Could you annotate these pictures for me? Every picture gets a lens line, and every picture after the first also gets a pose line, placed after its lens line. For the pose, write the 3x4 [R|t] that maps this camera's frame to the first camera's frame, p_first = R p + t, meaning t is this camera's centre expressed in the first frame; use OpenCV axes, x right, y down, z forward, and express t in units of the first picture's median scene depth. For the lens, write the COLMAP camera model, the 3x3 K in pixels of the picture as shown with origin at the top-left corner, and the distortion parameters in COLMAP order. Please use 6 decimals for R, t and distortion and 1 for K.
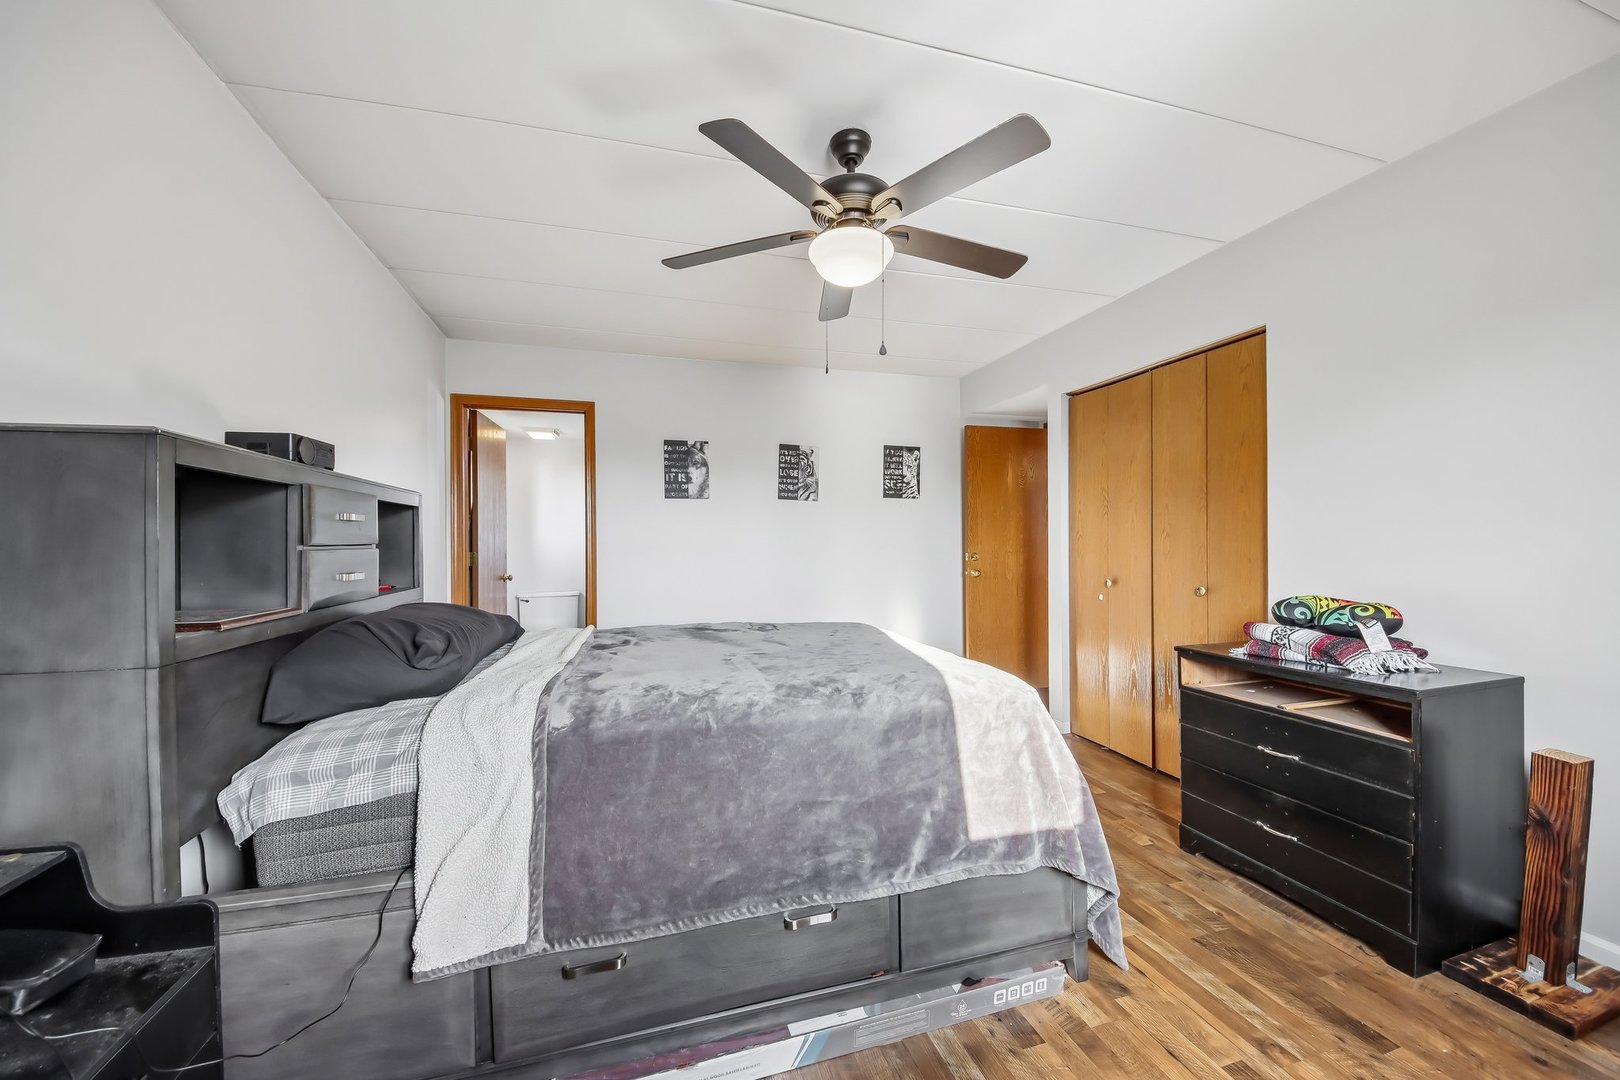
lens RADIAL K [[613.2, 0, 810.0], [0, 613.2, 540.0], [0, 0, 1]] dist [0.001797, -0.010971]
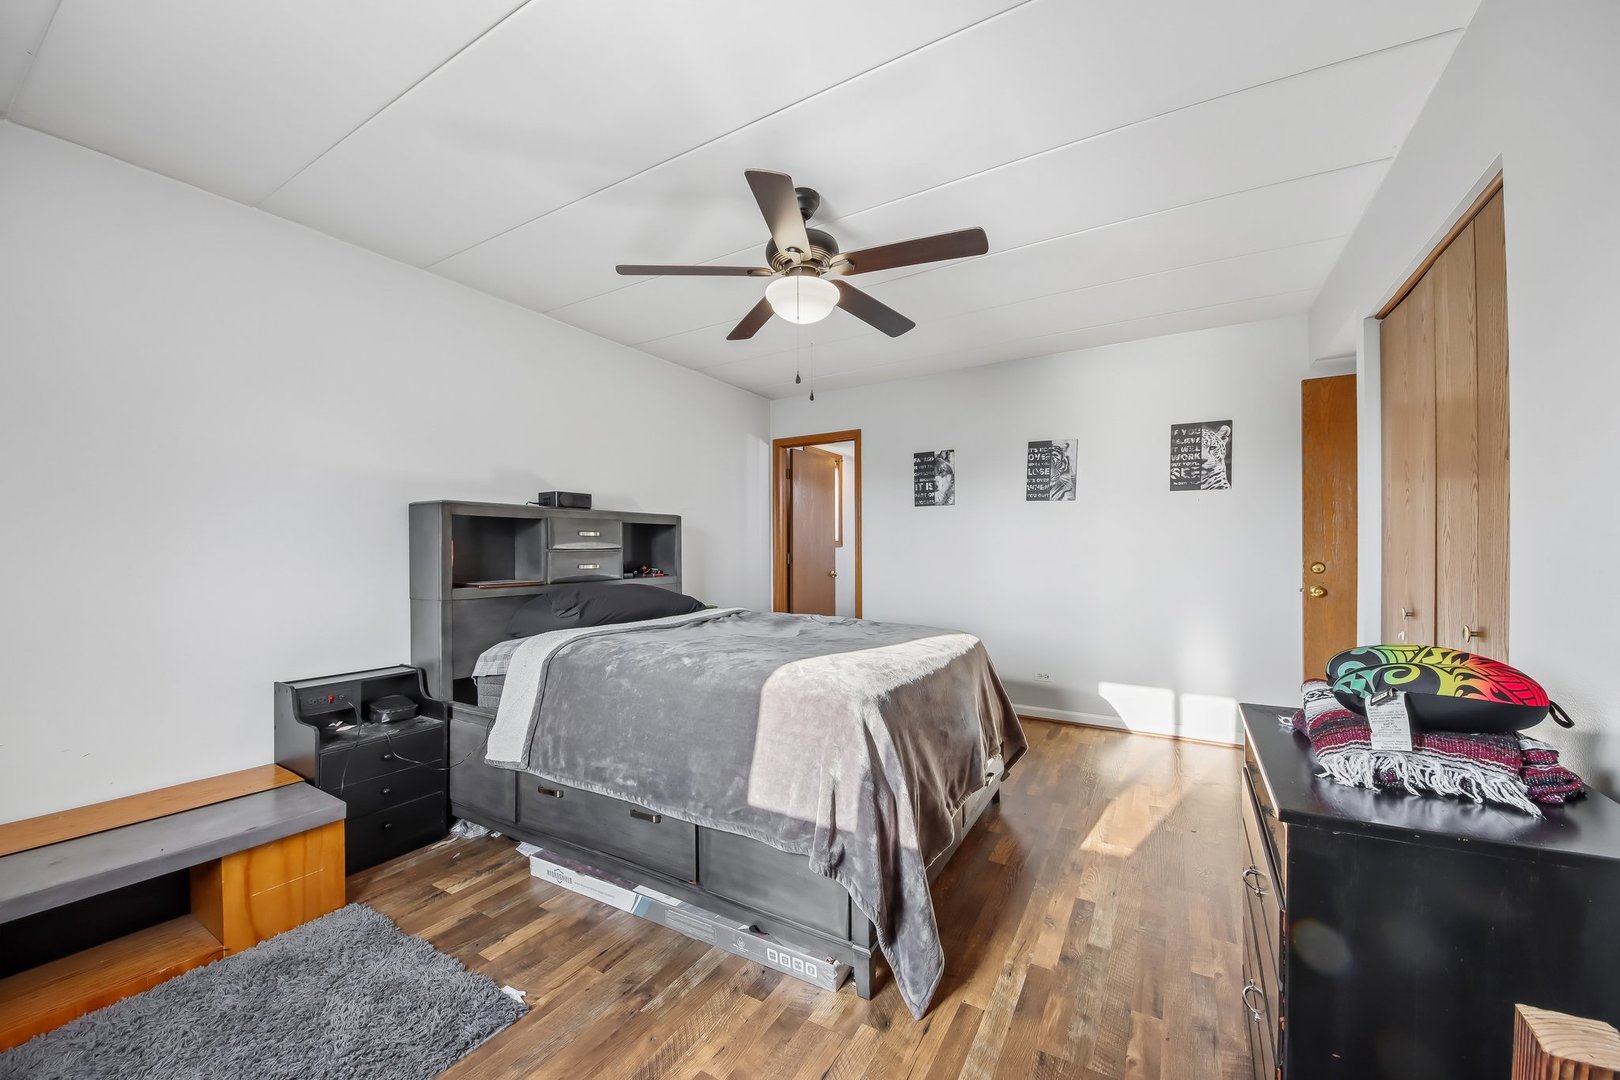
lens RADIAL K [[621.1, 0, 808.6], [0, 621.1, 548.2], [0, 0, 1]] dist [0.002587, 0.000010]
pose [[0.673161, 0.000161, -0.739496, 0.451144], [0.006410, 0.999961, 0.006053, -0.001485], [0.739469, -0.008814, 0.673133, 0.109422]]
